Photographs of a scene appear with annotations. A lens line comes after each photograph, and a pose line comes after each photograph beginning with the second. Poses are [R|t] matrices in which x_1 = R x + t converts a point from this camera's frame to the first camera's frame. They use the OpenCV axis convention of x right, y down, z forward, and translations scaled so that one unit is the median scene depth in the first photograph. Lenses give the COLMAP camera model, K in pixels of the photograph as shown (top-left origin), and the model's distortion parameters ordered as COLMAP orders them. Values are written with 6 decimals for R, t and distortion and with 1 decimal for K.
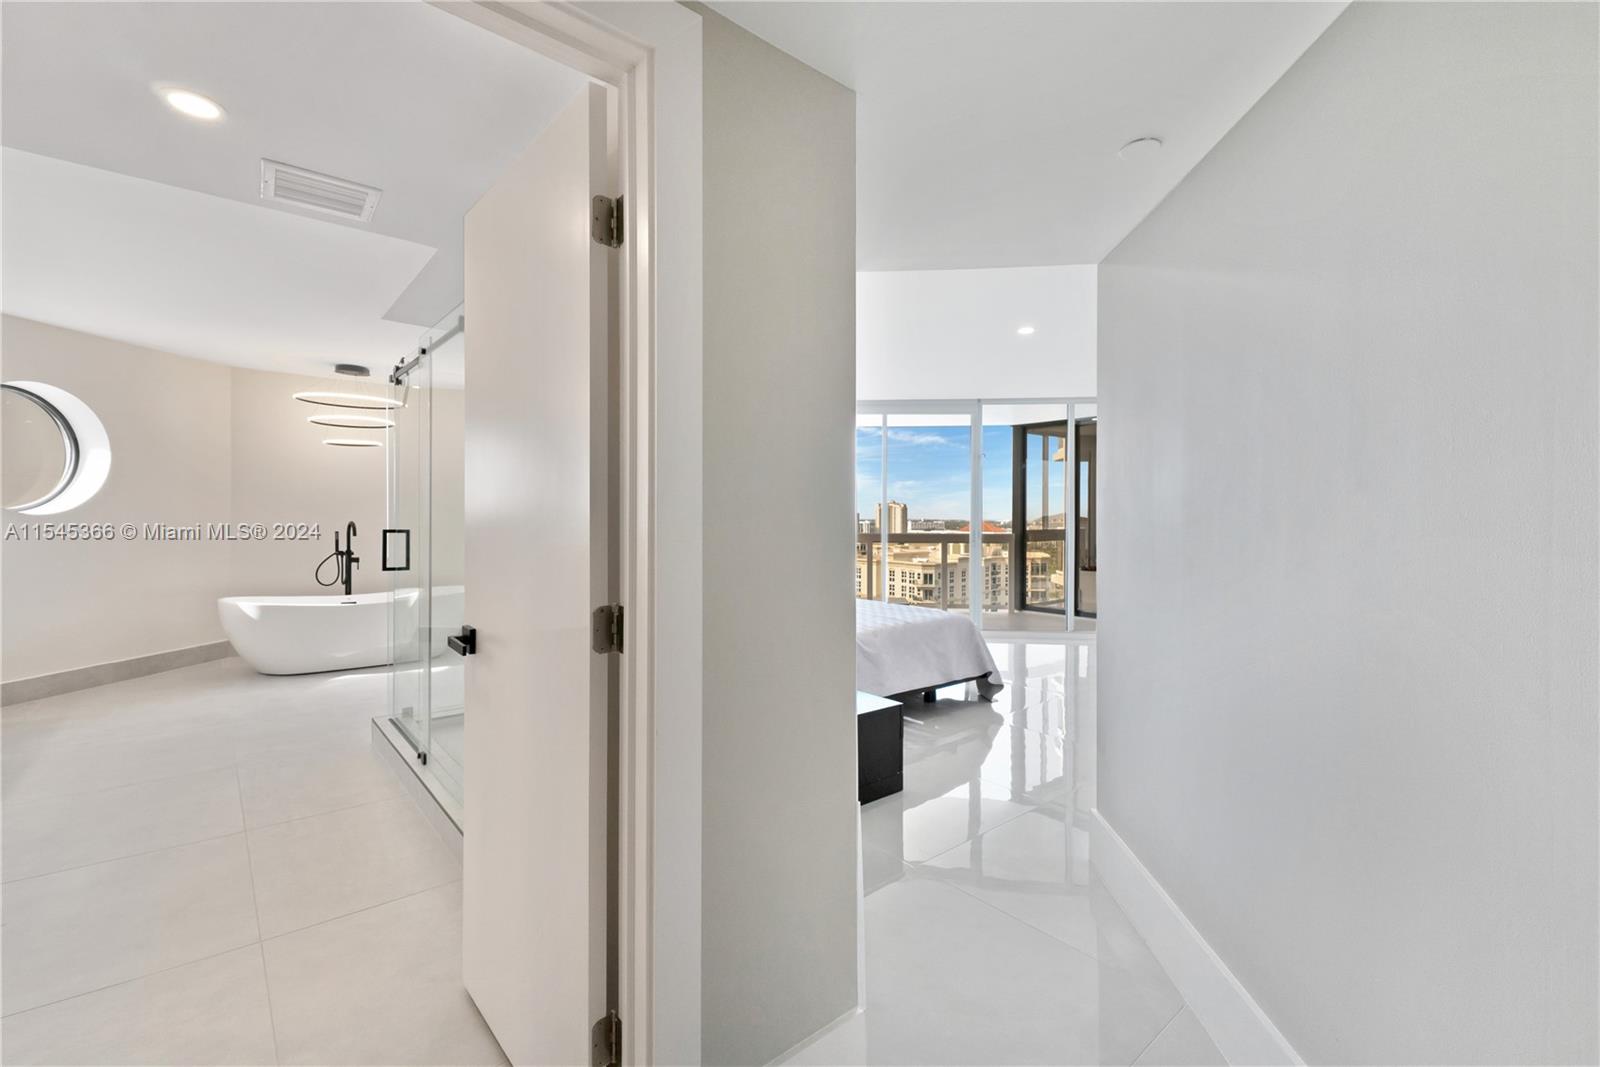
lens RADIAL K [[687.0, 0, 794.4], [0, 687.0, 524.3], [0, 0, 1]] dist [0.003418, 0.000332]
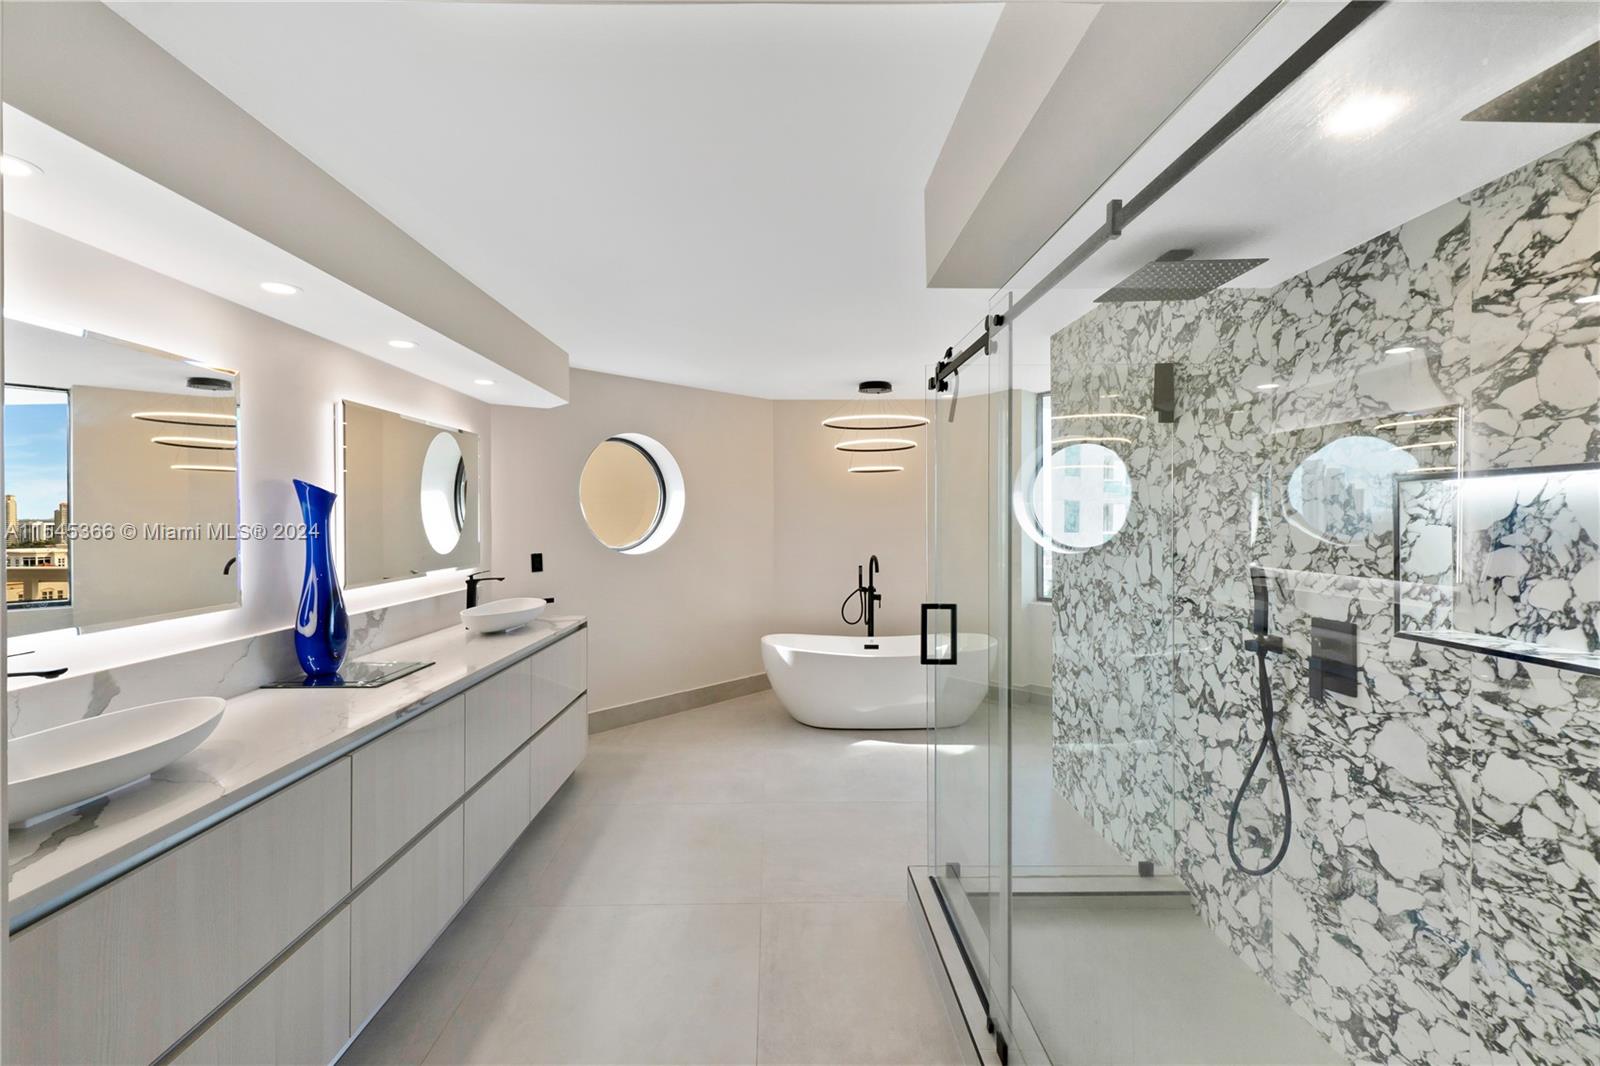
lens RADIAL K [[687.0, 0, 794.4], [0, 687.0, 523.8], [0, 0, 1]] dist [0.003418, 0.000332]
pose [[0.780514, -0.003474, -0.625129, -0.230111], [0.001715, 0.999993, -0.003416, -0.060482], [0.625136, 0.001594, 0.780514, 0.329807]]
